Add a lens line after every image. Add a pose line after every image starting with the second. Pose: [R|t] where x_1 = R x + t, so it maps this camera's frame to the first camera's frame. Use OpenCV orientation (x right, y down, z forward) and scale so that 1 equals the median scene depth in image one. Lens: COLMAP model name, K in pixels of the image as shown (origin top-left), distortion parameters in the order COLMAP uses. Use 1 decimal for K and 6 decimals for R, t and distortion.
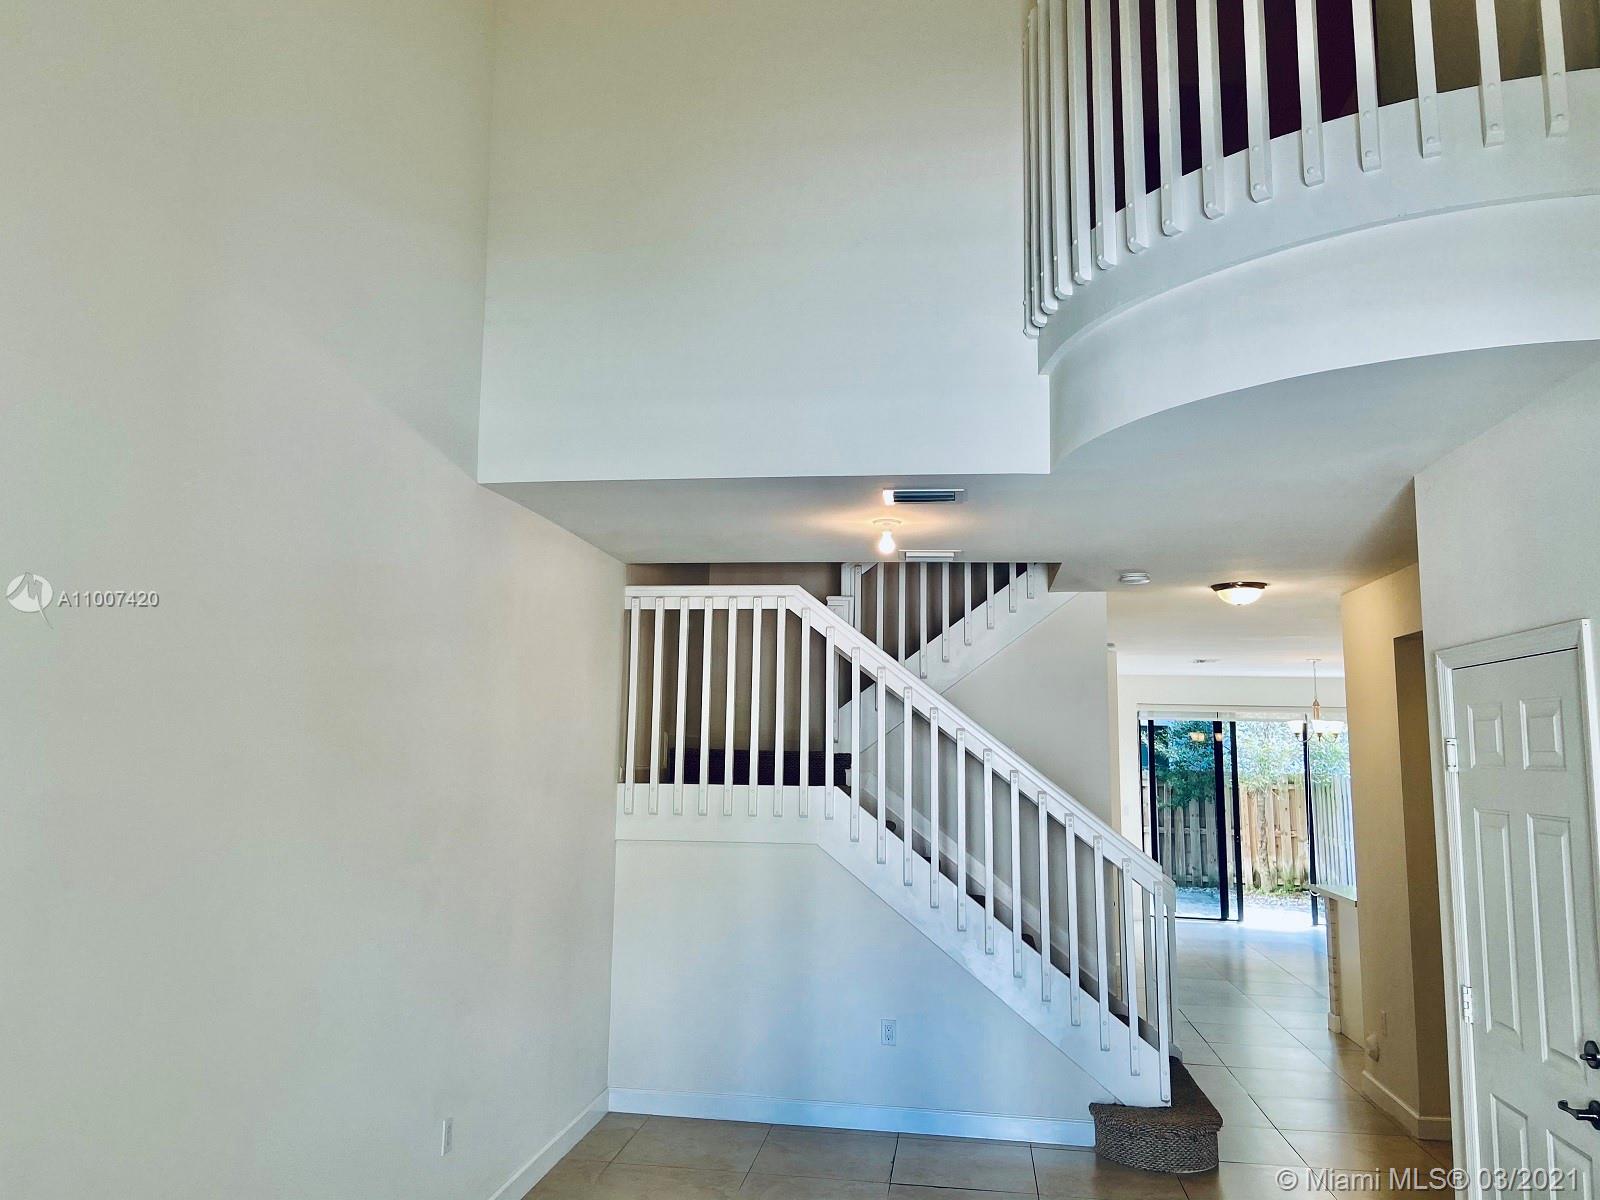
lens RADIAL K [[1206.8, 0, 787.8], [0, 1206.8, 581.5], [0, 0, 1]] dist [0.119636, -0.136590]
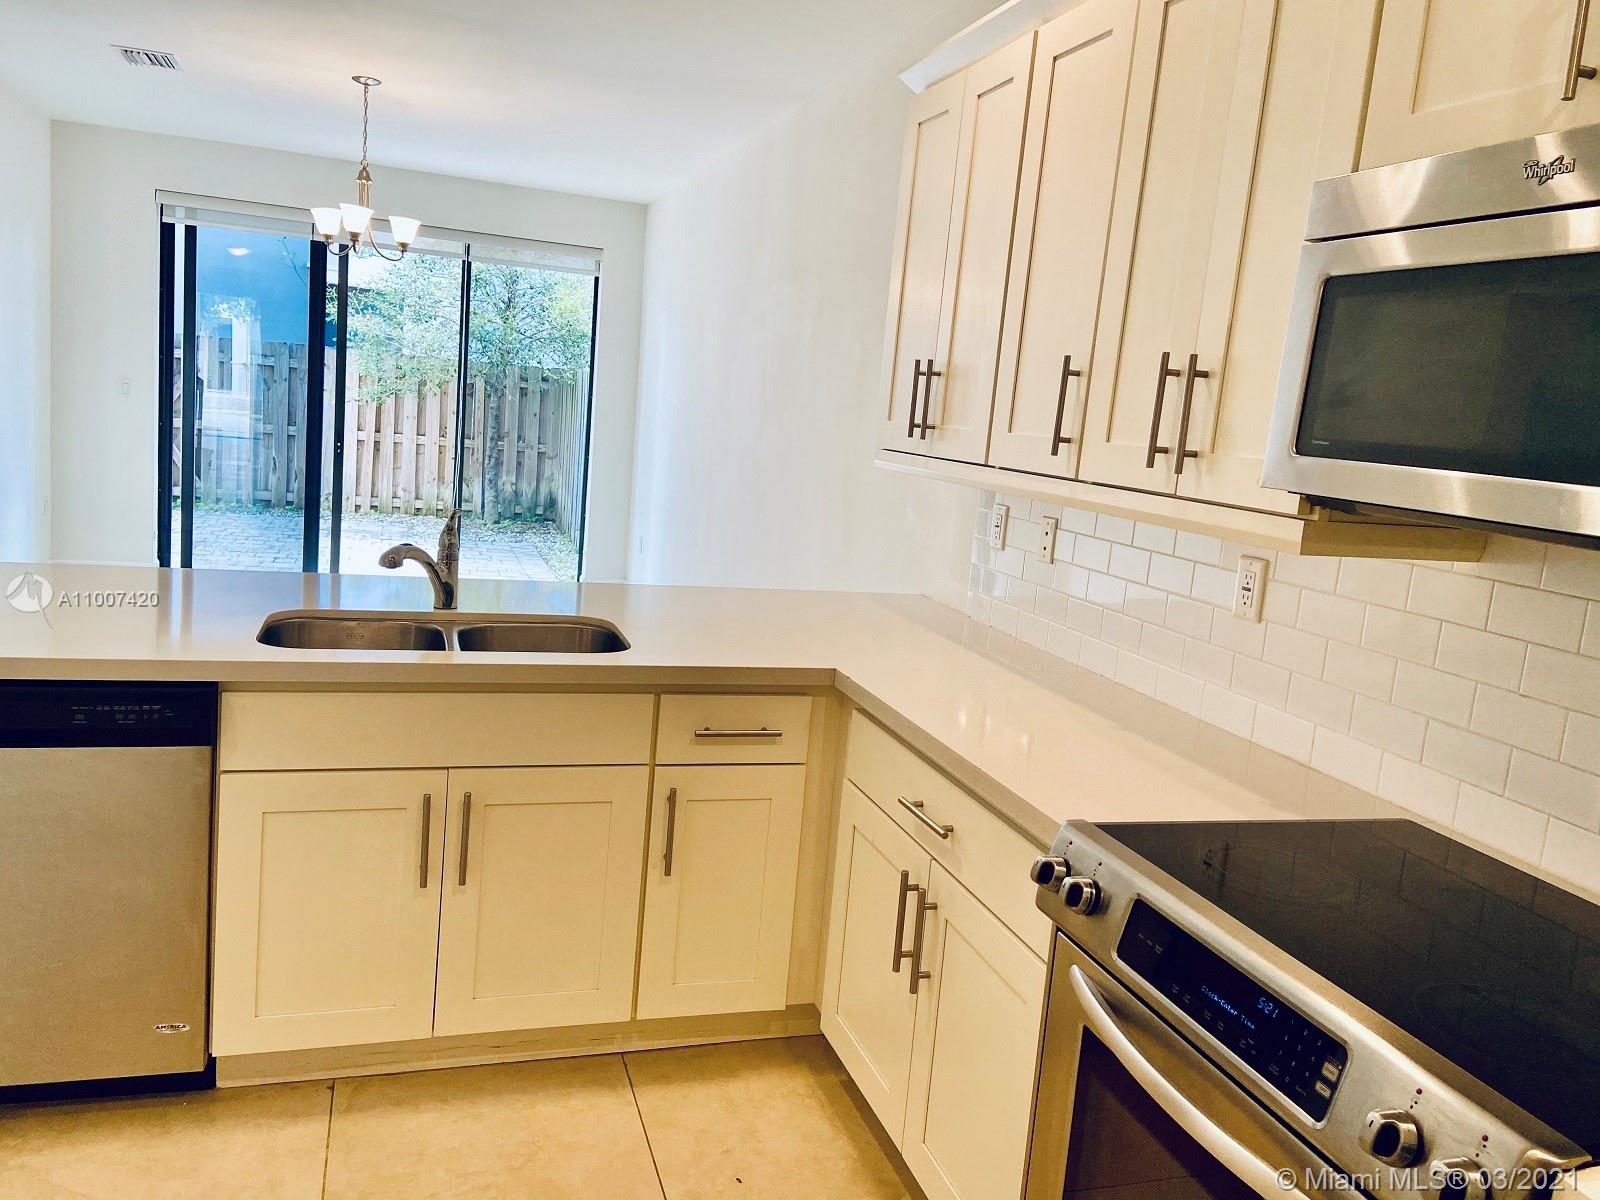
lens RADIAL K [[1206.8, 0, 787.8], [0, 1206.8, 581.5], [0, 0, 1]] dist [0.119636, -0.136590]
pose [[0.898813, -0.003910, 0.438314, 0.277551], [-0.130176, 0.952465, 0.275437, 0.073512], [-0.418556, -0.304624, 0.855579, 0.346888]]
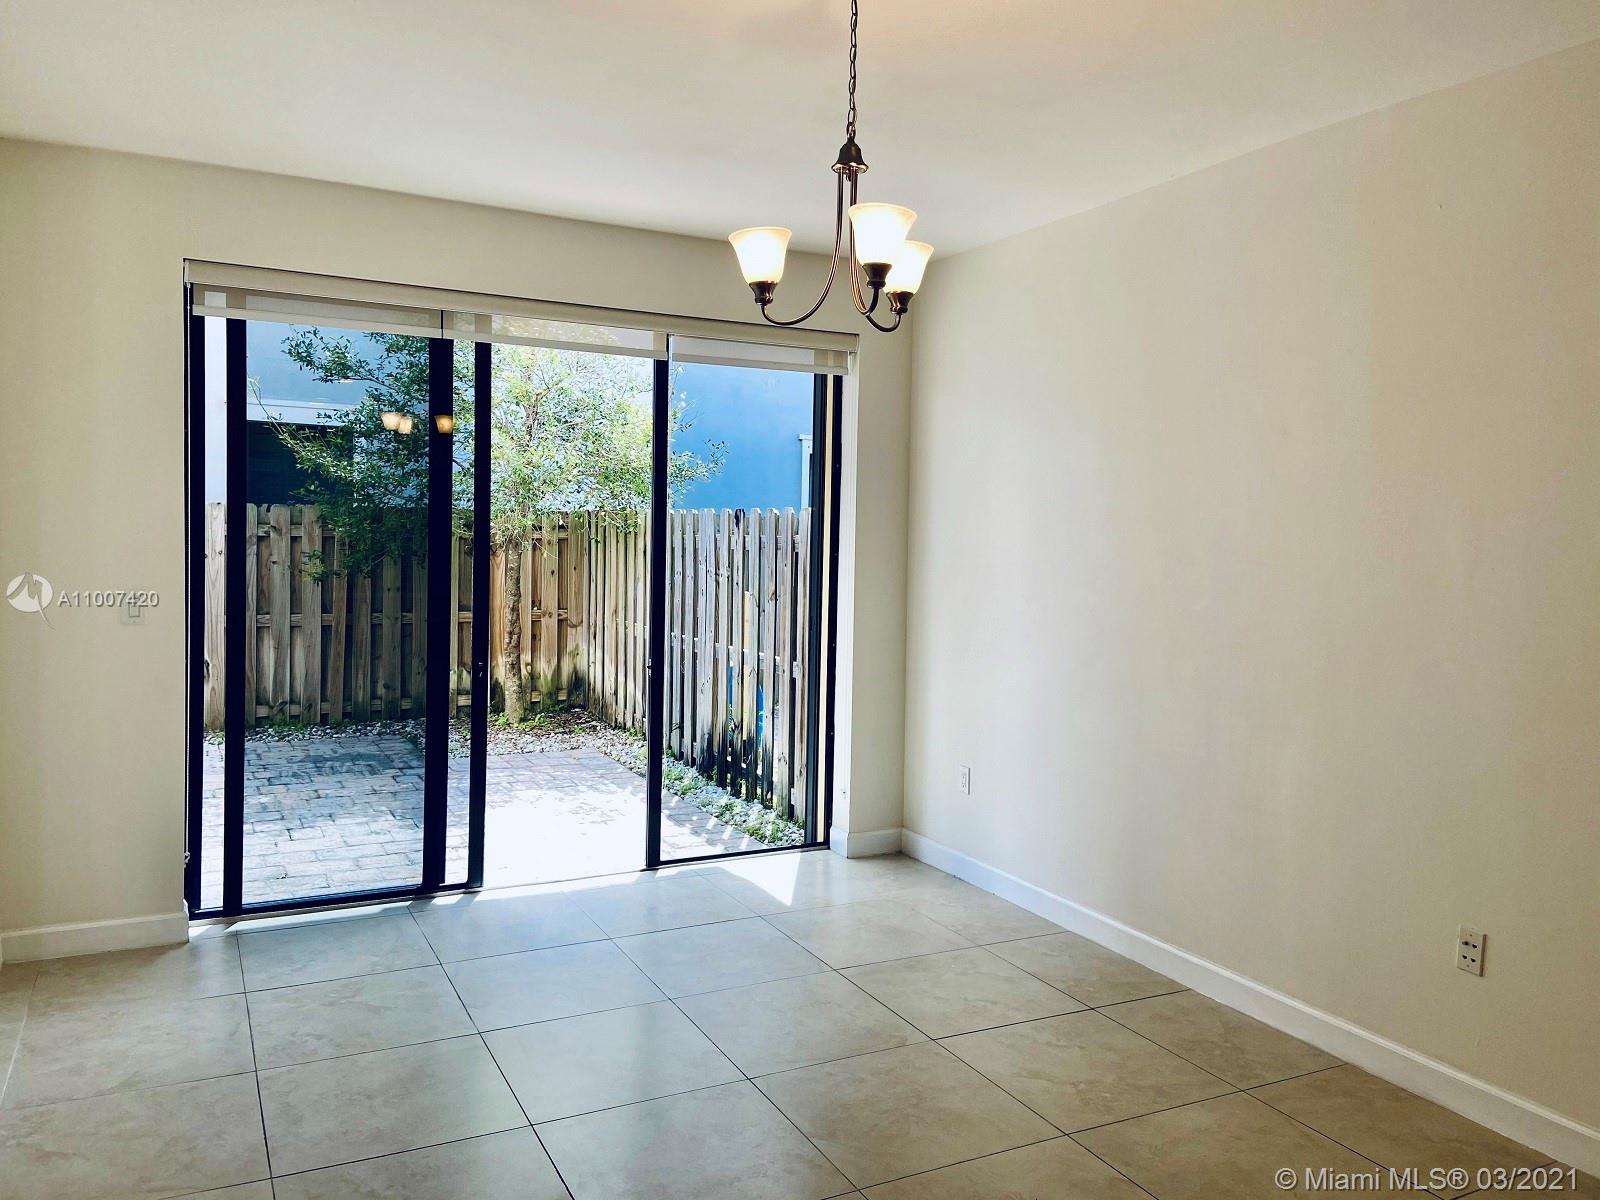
lens RADIAL K [[1206.8, 0, 787.8], [0, 1206.8, 581.5], [0, 0, 1]] dist [0.119636, -0.136590]
pose [[0.818971, -0.024863, 0.573296, 0.216016], [-0.086850, 0.982181, 0.166664, 0.107820], [-0.567224, -0.186284, 0.802219, 0.610422]]
